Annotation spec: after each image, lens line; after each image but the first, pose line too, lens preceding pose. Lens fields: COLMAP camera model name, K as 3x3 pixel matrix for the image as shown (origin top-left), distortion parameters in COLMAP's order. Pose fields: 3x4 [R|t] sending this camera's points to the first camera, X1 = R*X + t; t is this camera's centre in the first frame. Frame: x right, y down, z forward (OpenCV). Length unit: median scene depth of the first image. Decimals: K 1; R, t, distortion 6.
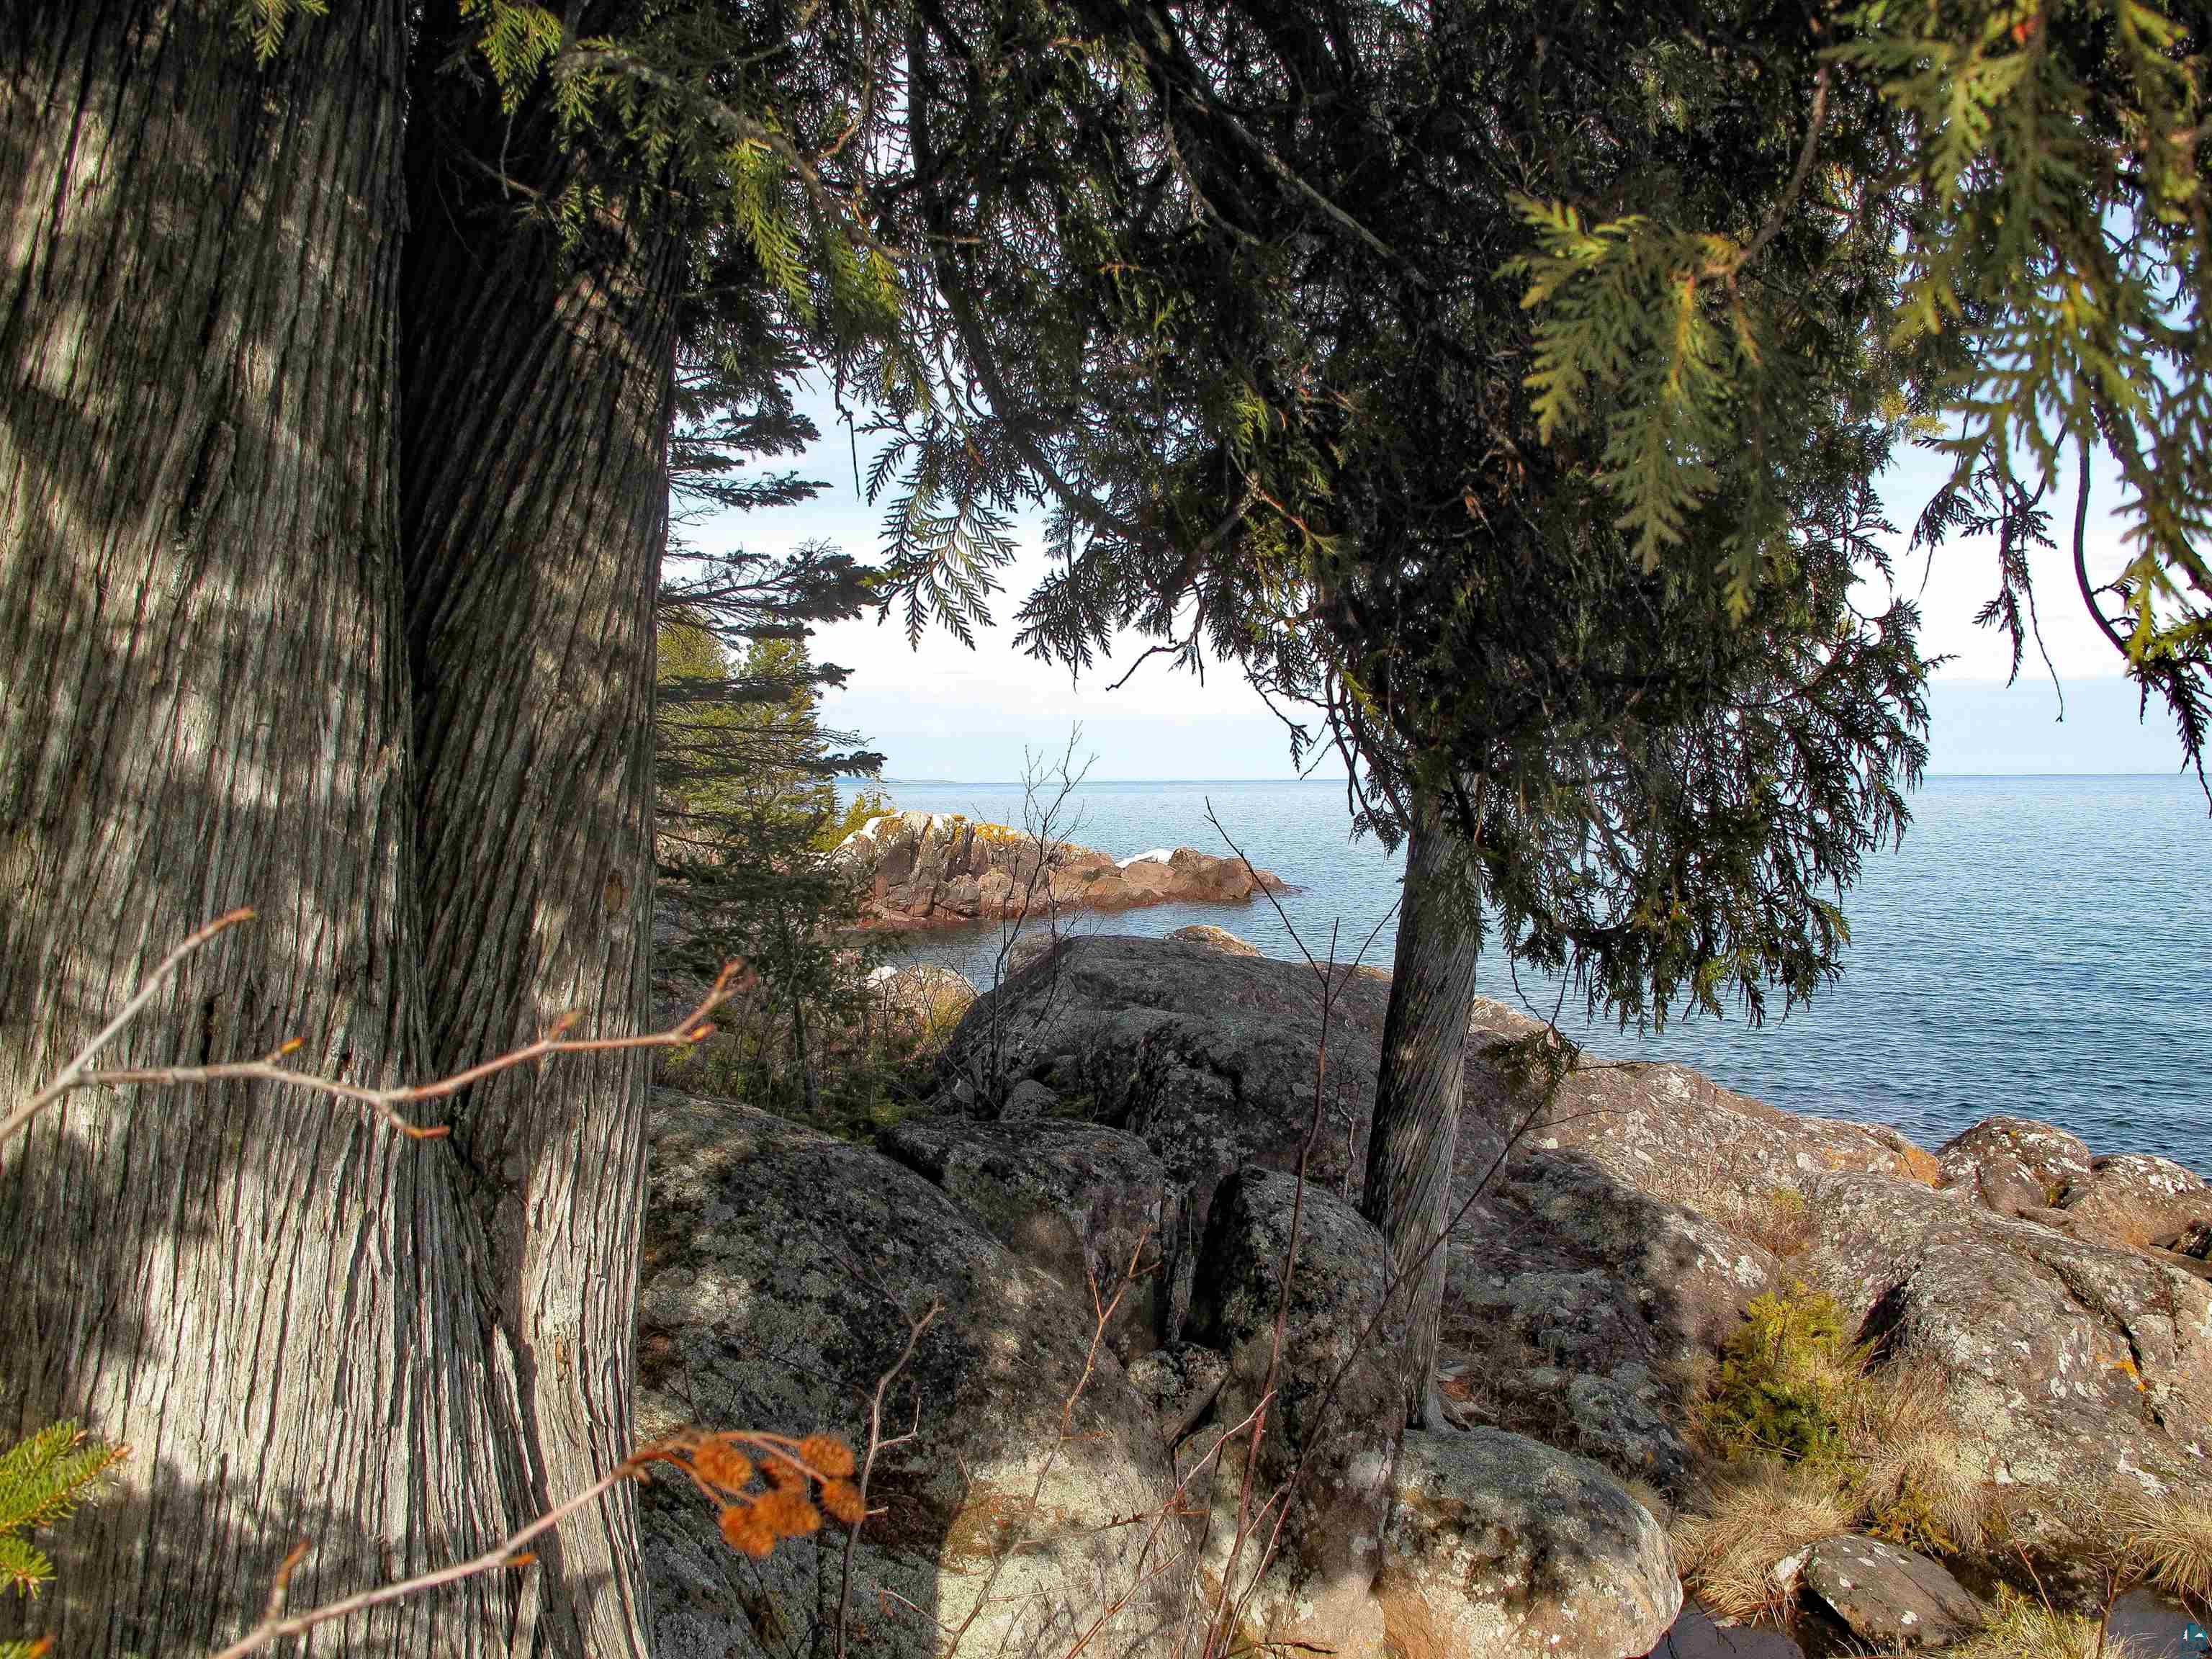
lens RADIAL K [[1867.2, 0, 1106.0], [0, 1867.2, 829.5], [0, 0, 1]] dist [-0.145124, 0.113073]
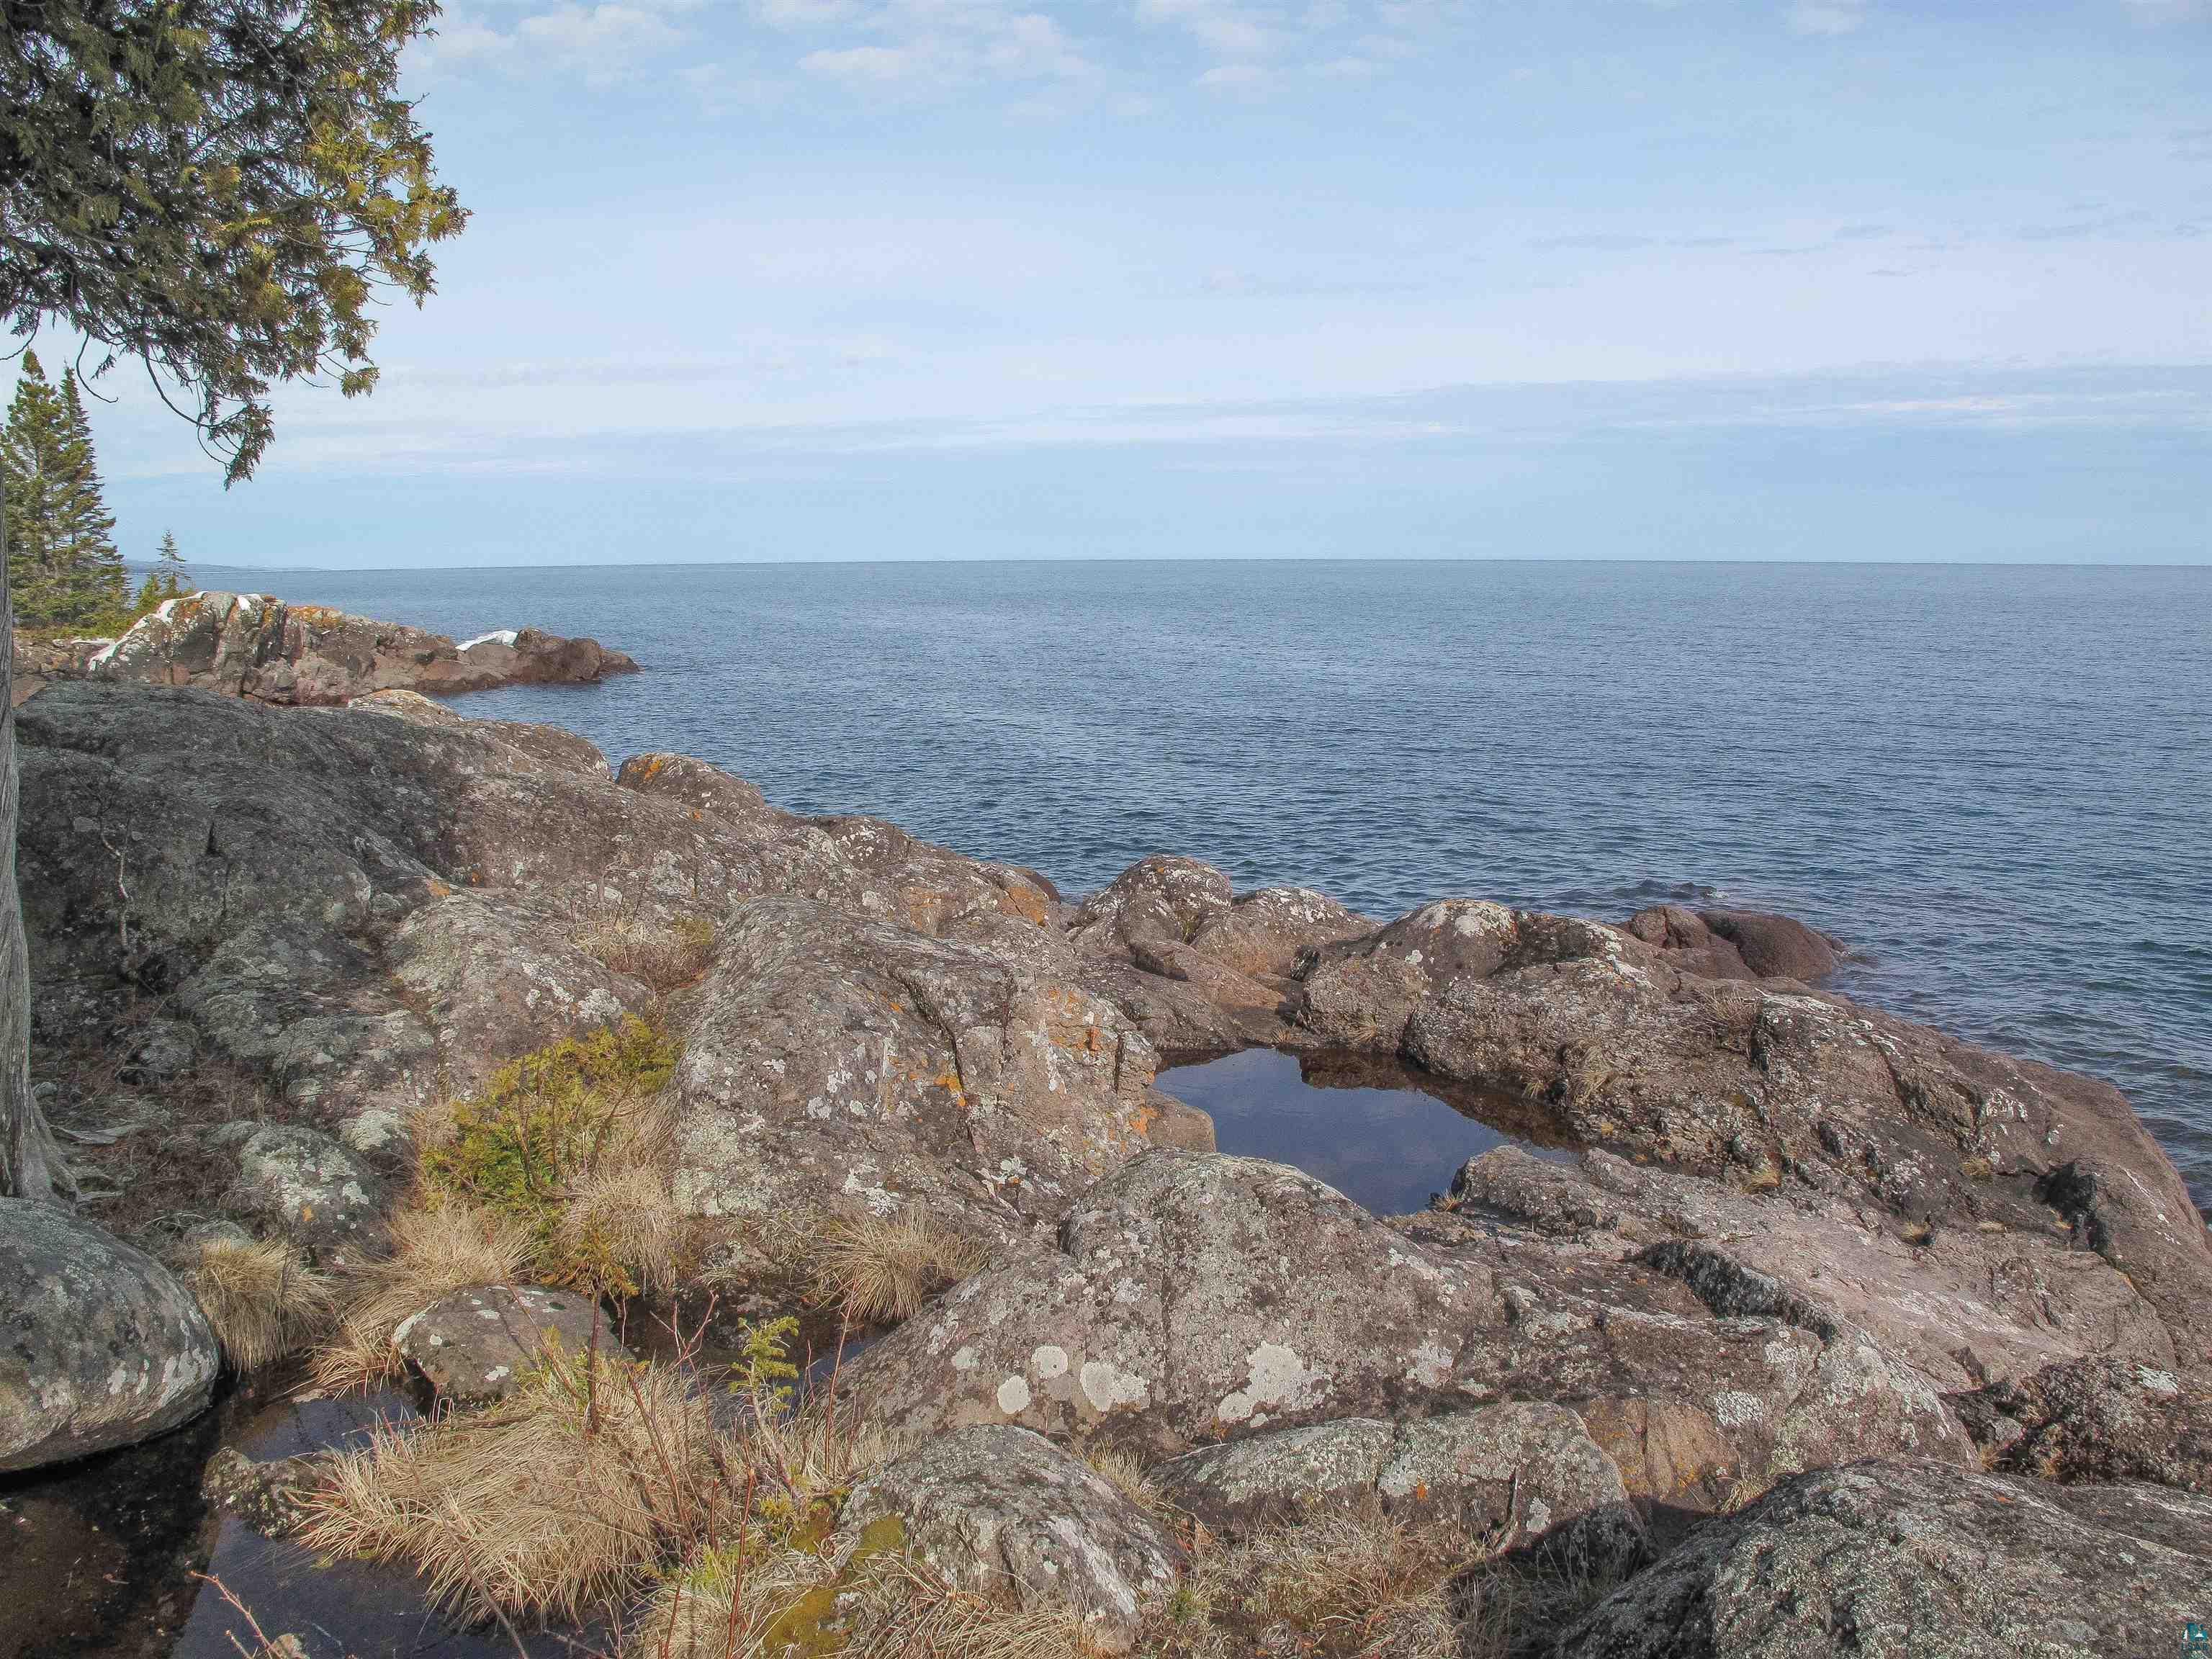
lens RADIAL K [[1867.2, 0, 1106.0], [0, 1867.2, 829.5], [0, 0, 1]] dist [-0.145124, 0.113073]
pose [[0.949338, -0.041514, 0.311502, 0.282676], [0.005259, 0.993196, 0.116337, 0.046157], [-0.314212, -0.108805, 0.943097, 0.061900]]
